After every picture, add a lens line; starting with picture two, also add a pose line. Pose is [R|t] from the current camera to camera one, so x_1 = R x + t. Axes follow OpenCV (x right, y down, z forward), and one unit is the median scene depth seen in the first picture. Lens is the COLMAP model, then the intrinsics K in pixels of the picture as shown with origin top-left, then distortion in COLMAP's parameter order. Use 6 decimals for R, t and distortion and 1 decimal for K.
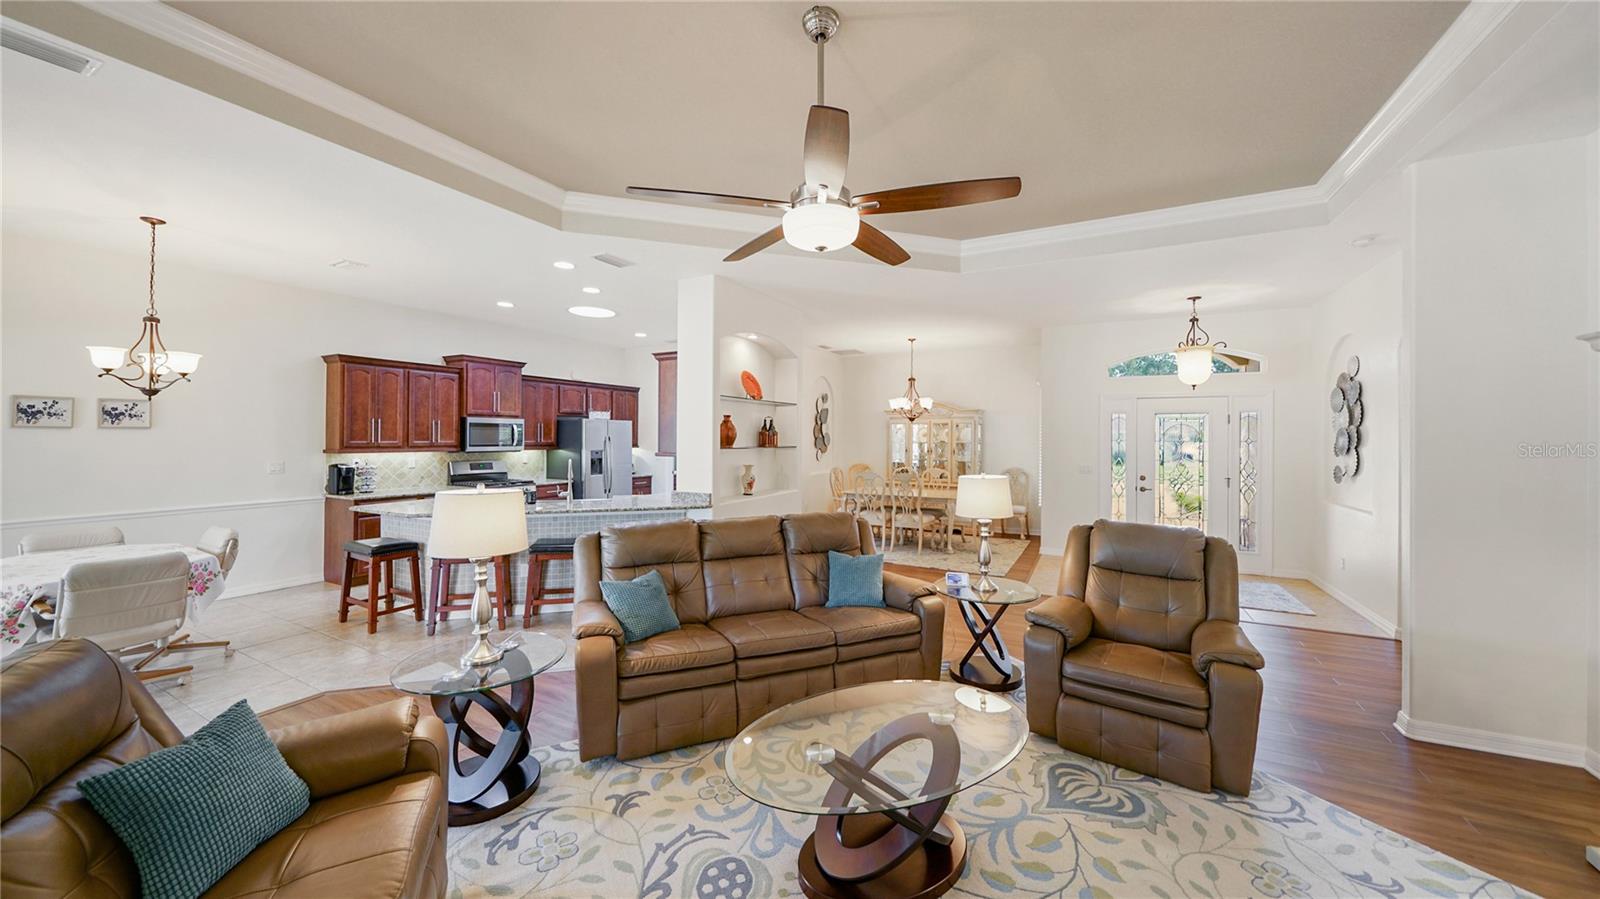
lens RADIAL K [[561.2, 0, 797.1], [0, 561.2, 434.2], [0, 0, 1]] dist [-0.000862, -0.000070]
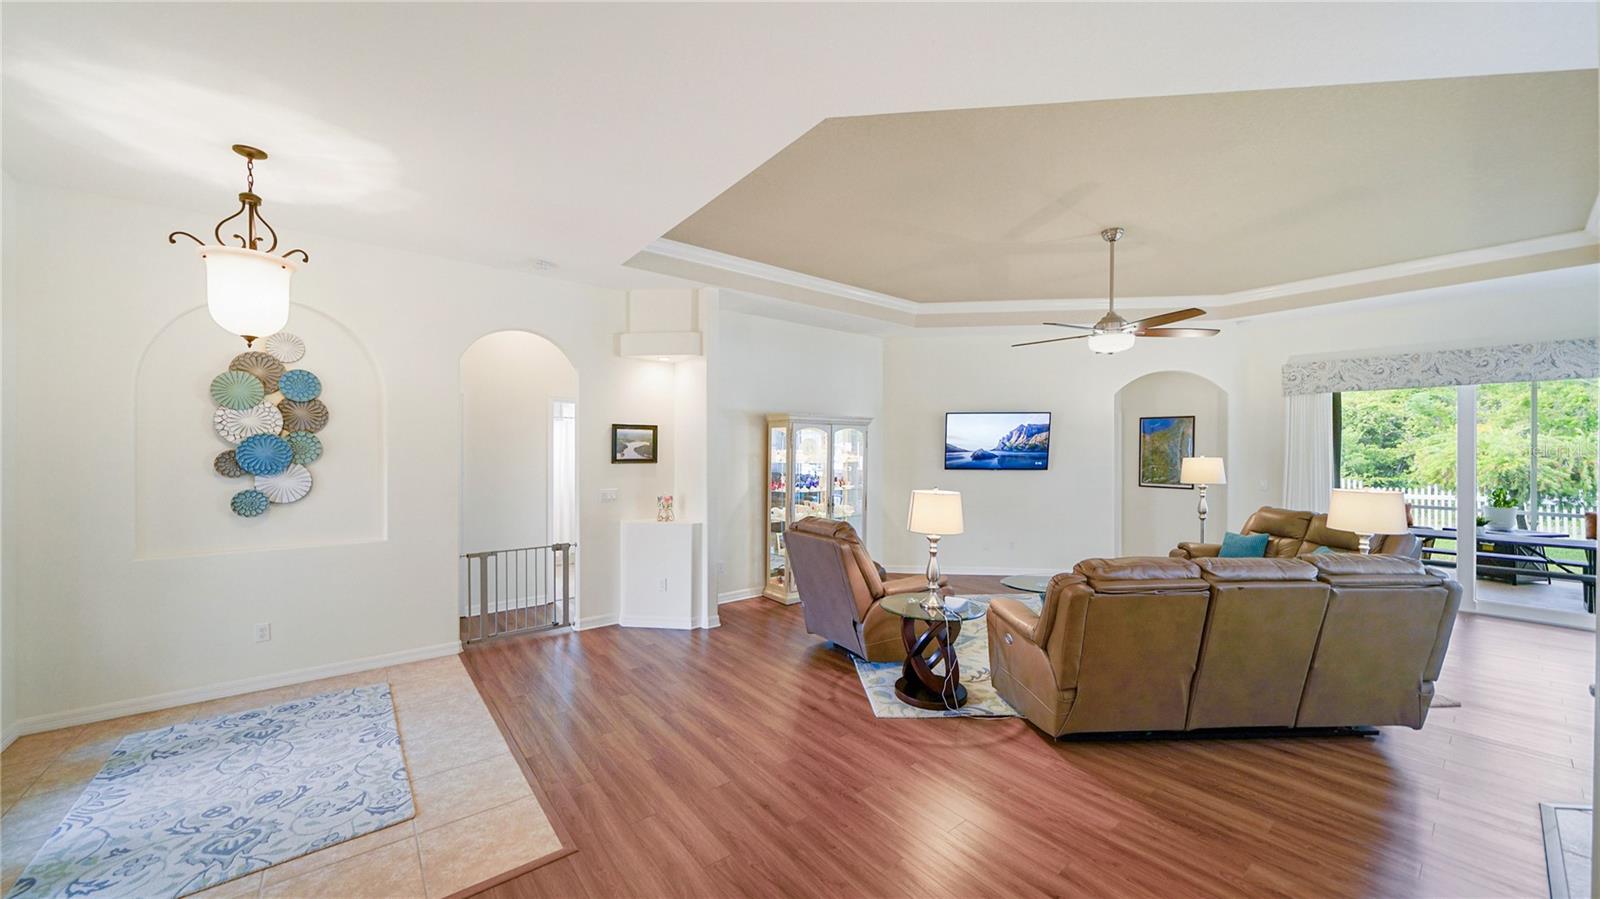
lens RADIAL K [[556.5, 0, 794.8], [0, 556.5, 451.3], [0, 0, 1]] dist [0.000266, -0.002243]
pose [[-0.915515, -0.006678, 0.402228, 0.100850], [-0.008606, 0.999959, -0.002987, 0.005322], [-0.402191, -0.006196, -0.915535, 1.220725]]
